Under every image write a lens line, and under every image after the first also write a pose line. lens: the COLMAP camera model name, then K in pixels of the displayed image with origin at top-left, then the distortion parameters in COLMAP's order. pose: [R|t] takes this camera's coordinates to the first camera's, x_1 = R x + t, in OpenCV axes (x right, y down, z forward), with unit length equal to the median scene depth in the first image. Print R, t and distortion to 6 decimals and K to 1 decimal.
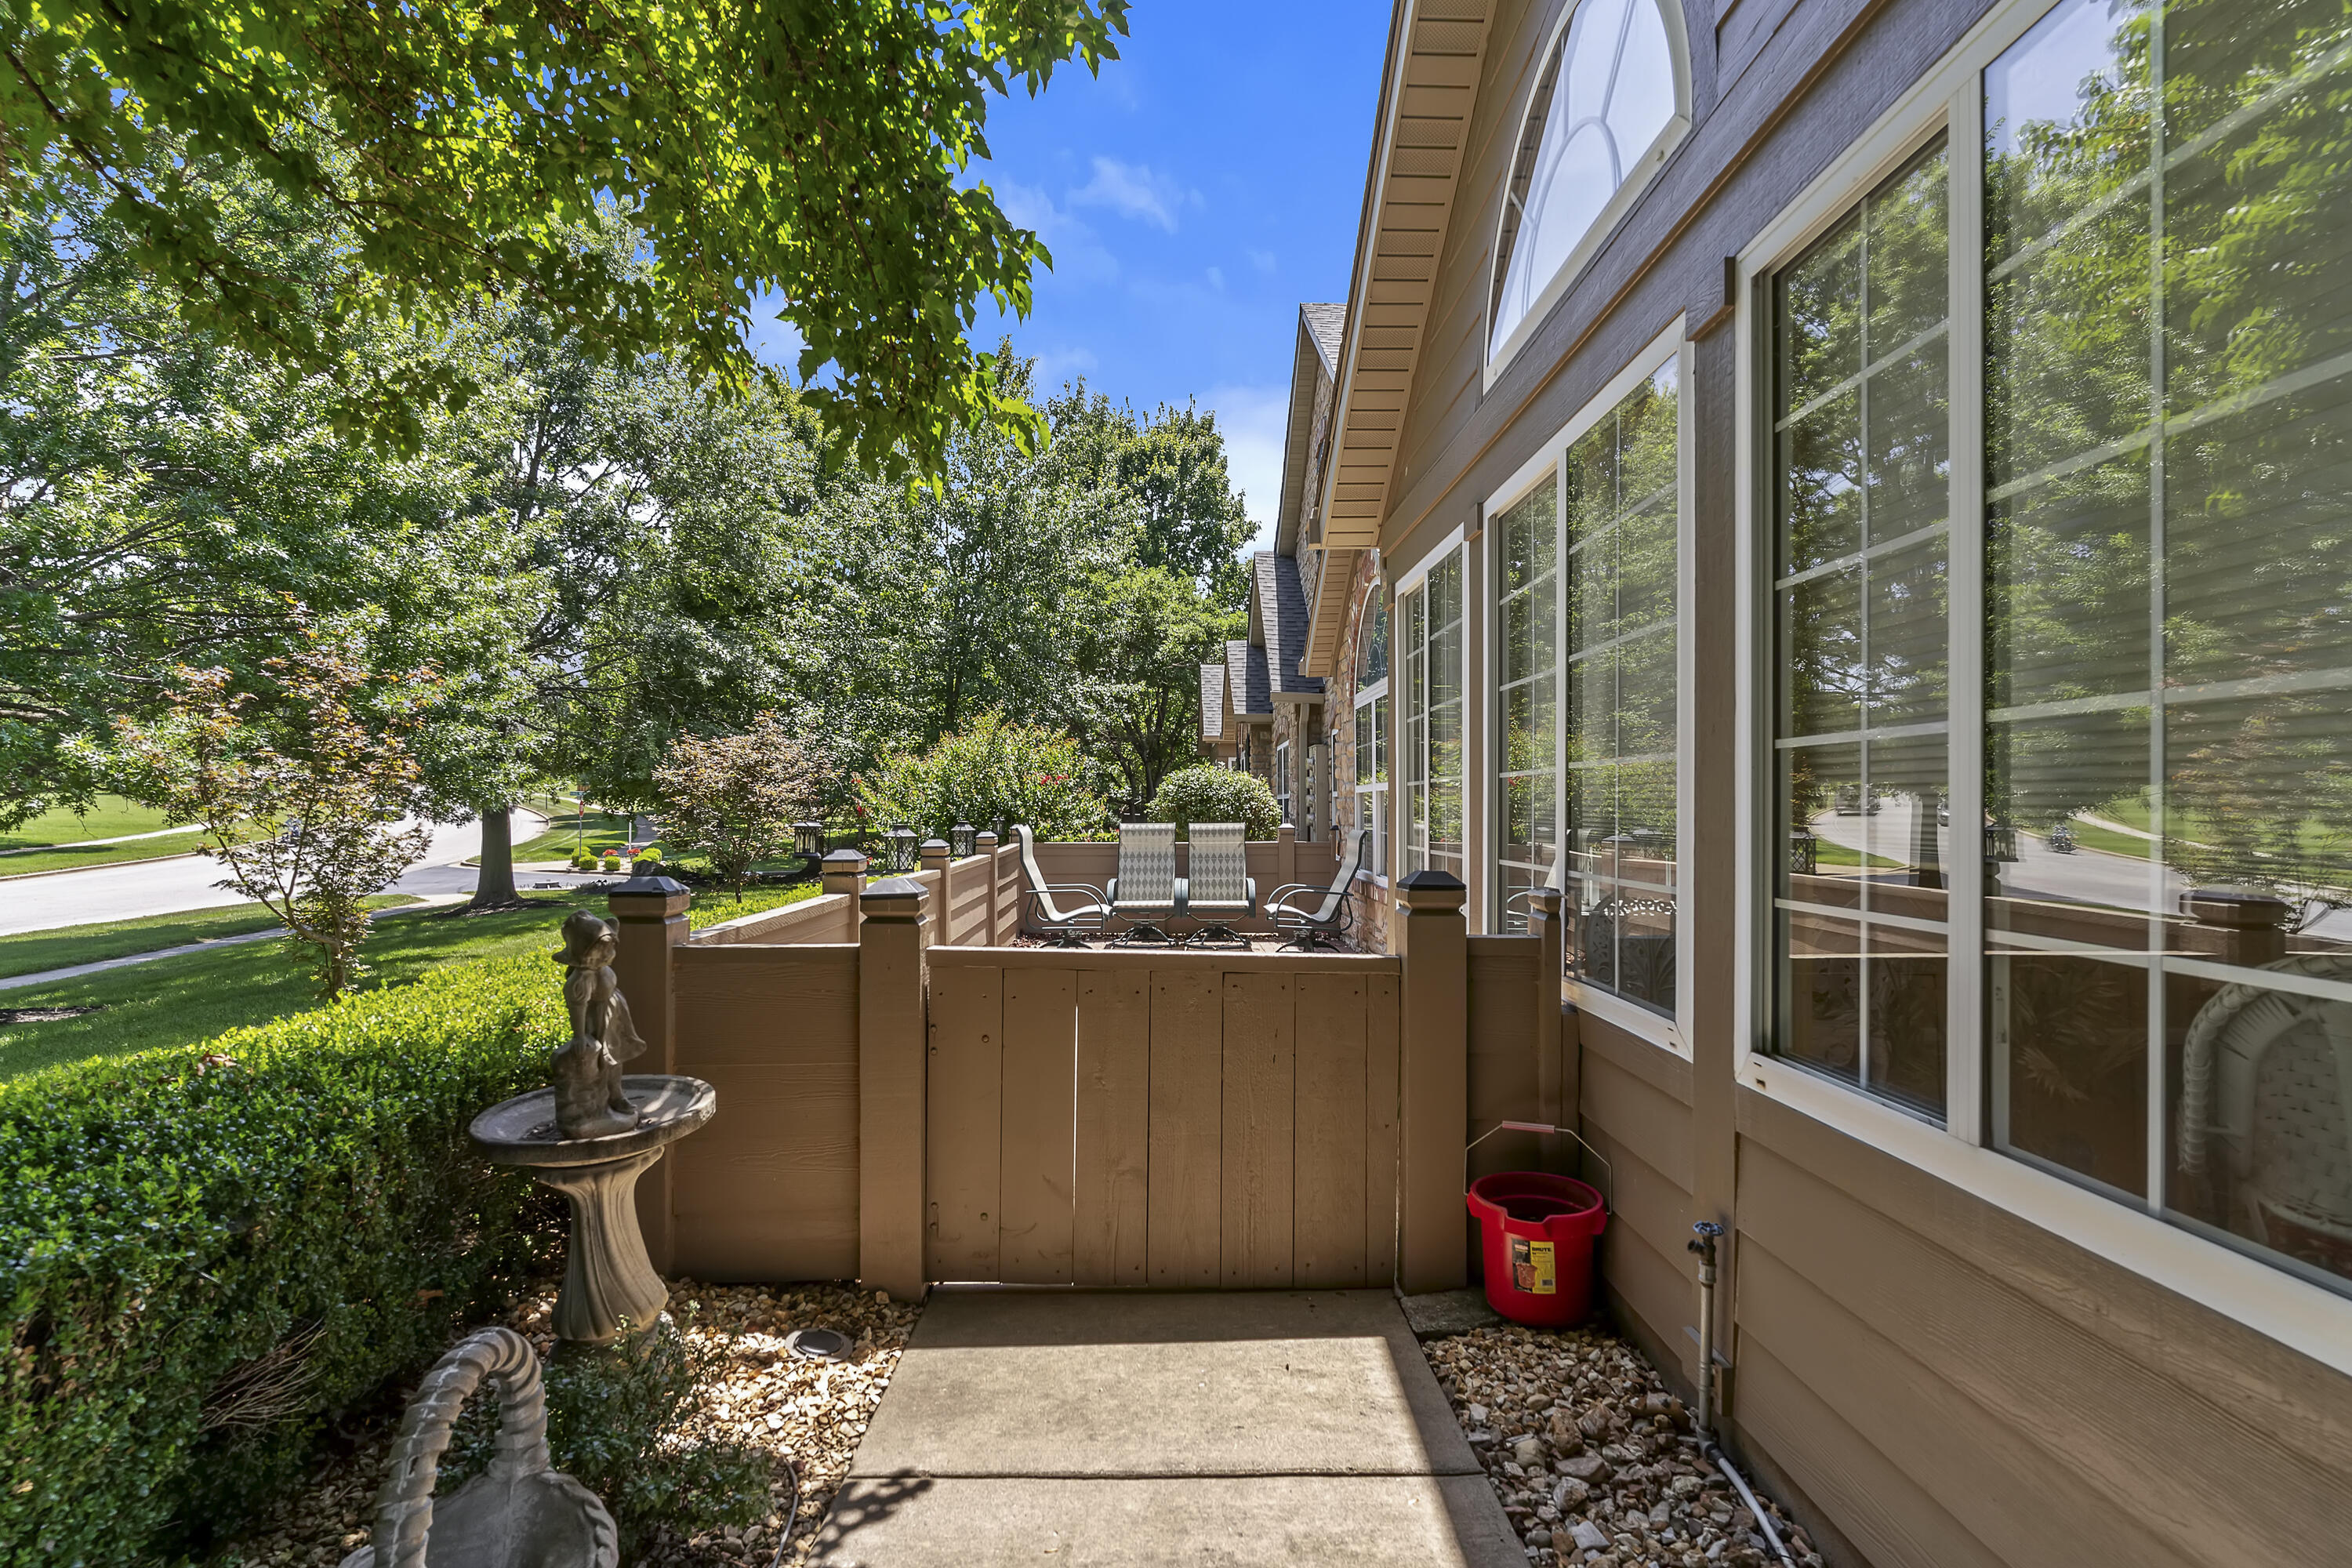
lens RADIAL K [[1188.2, 0, 1176.0], [0, 1188.2, 796.8], [0, 0, 1]] dist [-0.003755, -0.000519]
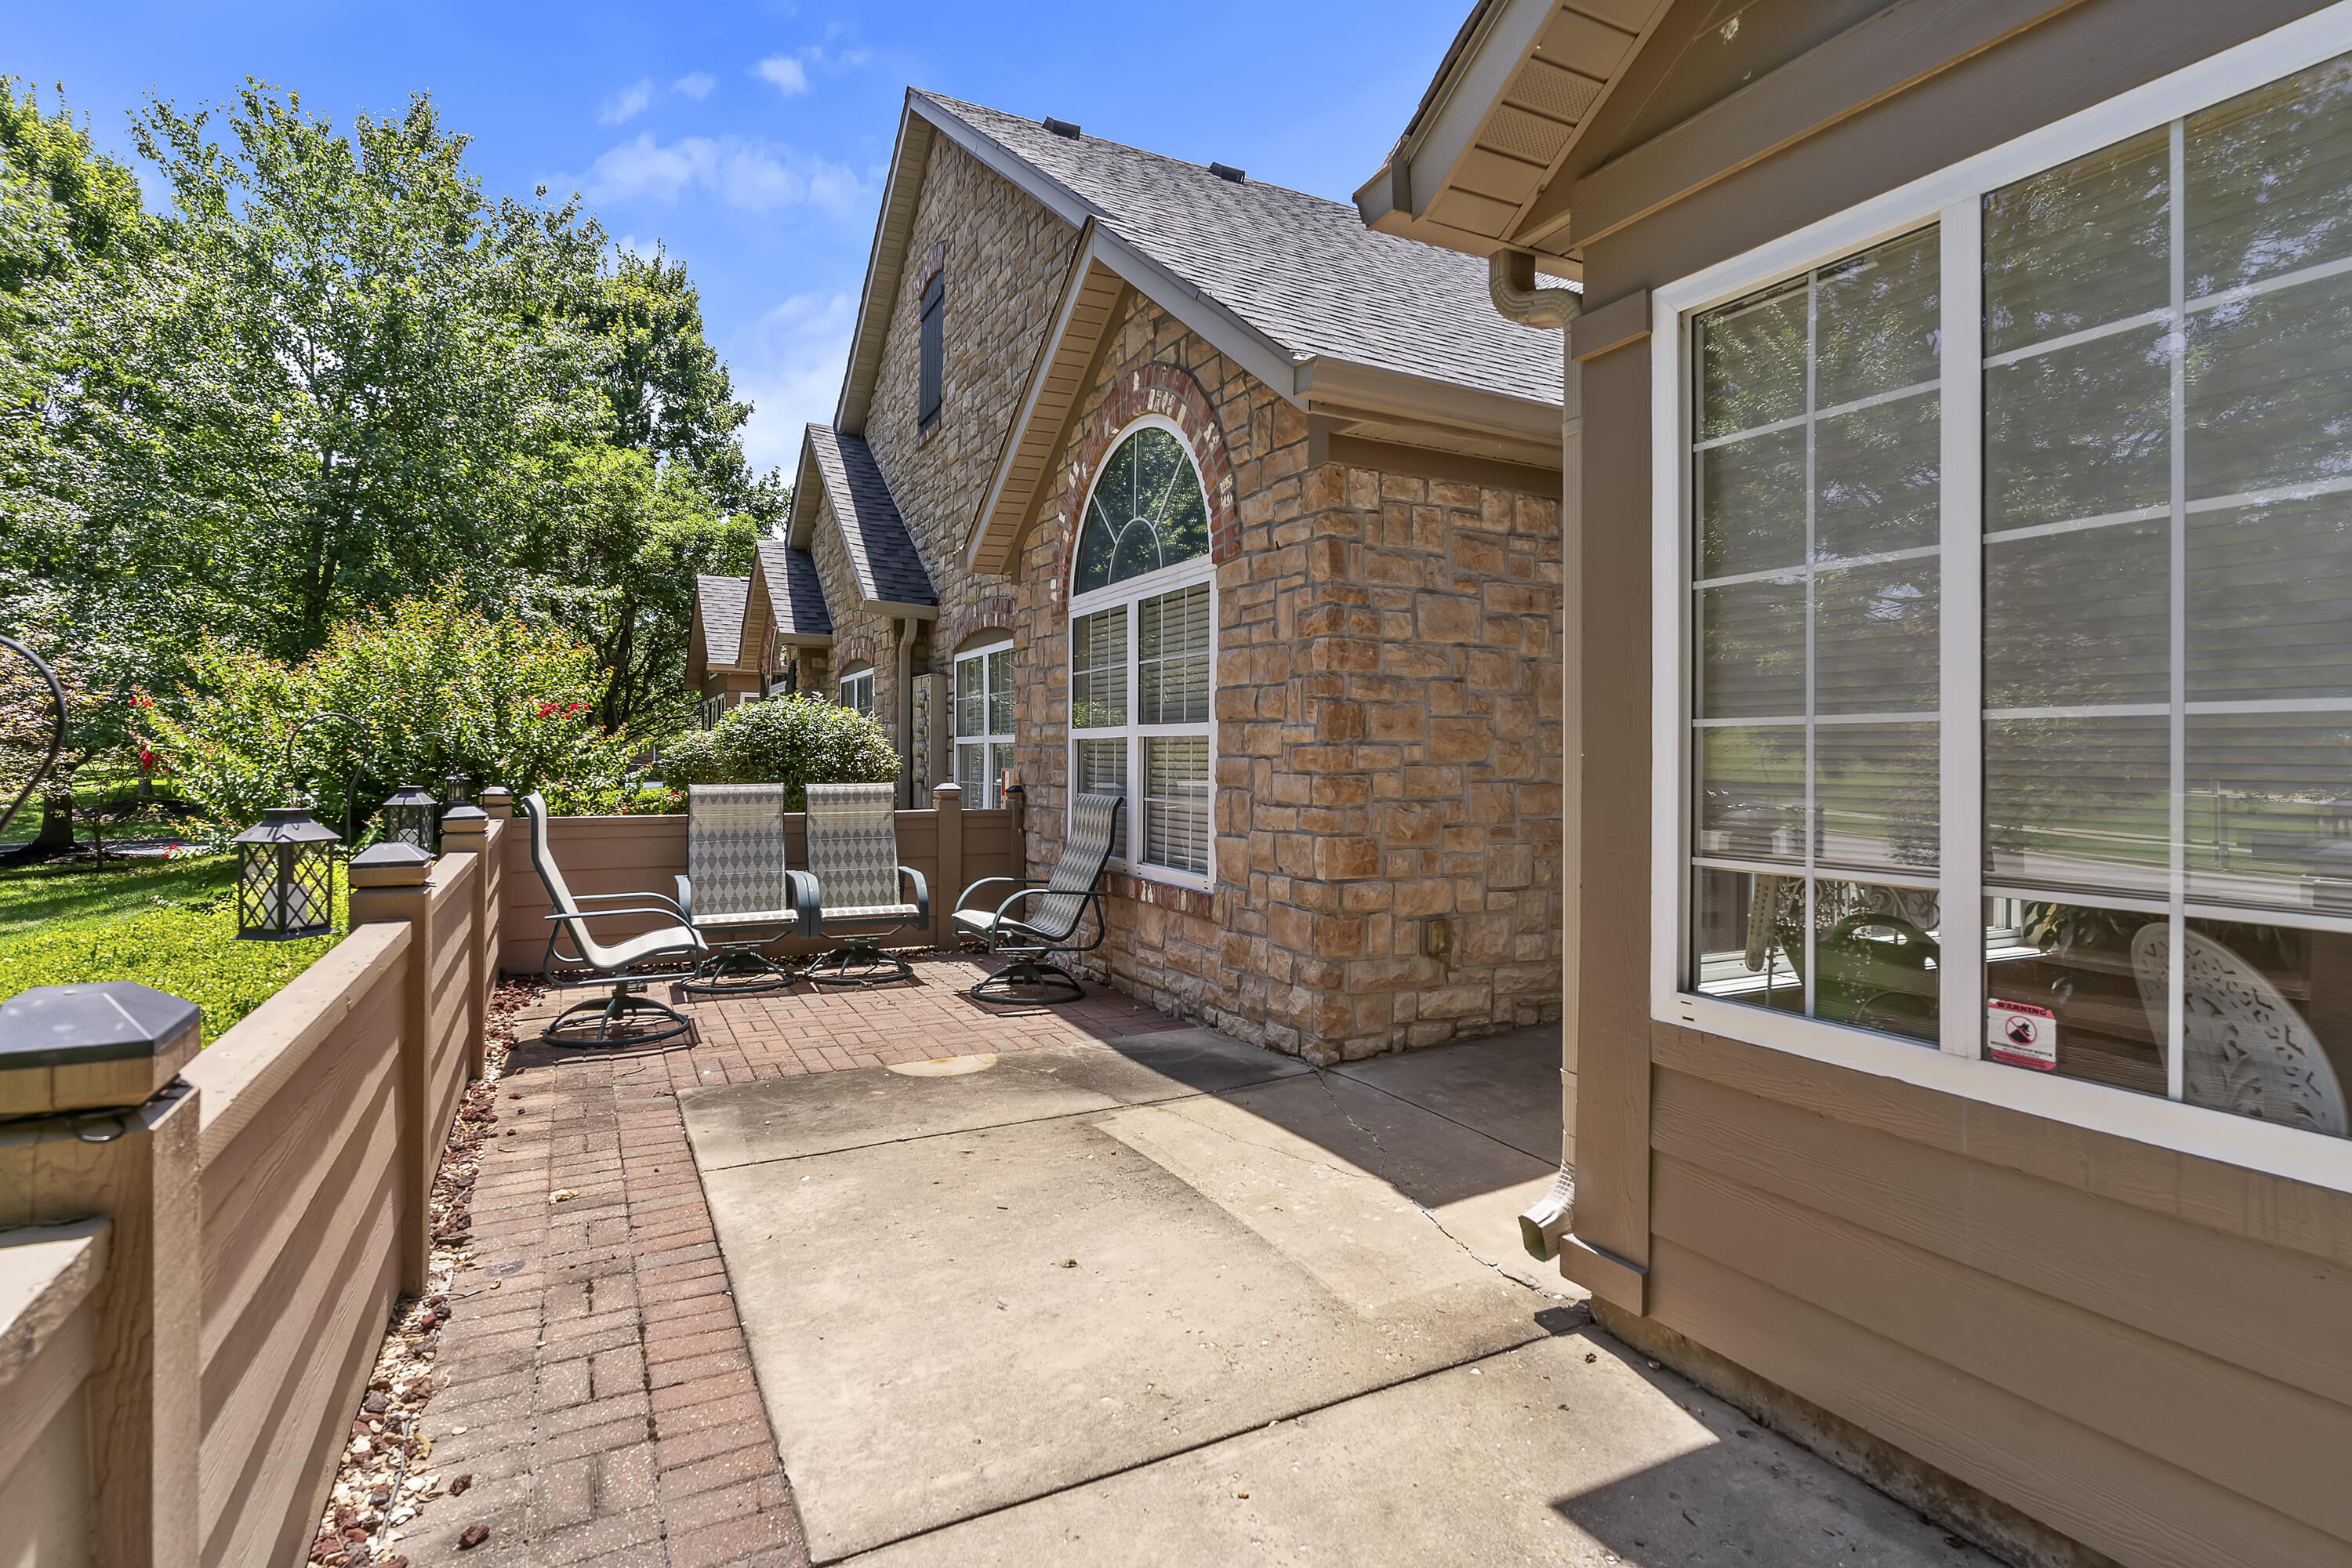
lens RADIAL K [[1188.2, 0, 1187.1], [0, 1188.2, 739.7], [0, 0, 1]] dist [-0.003755, -0.000519]
pose [[0.895304, 0.014222, 0.445229, -0.081972], [-0.013290, 0.999898, -0.005215, -0.000527], [-0.445257, -0.001248, 0.895402, 0.304284]]
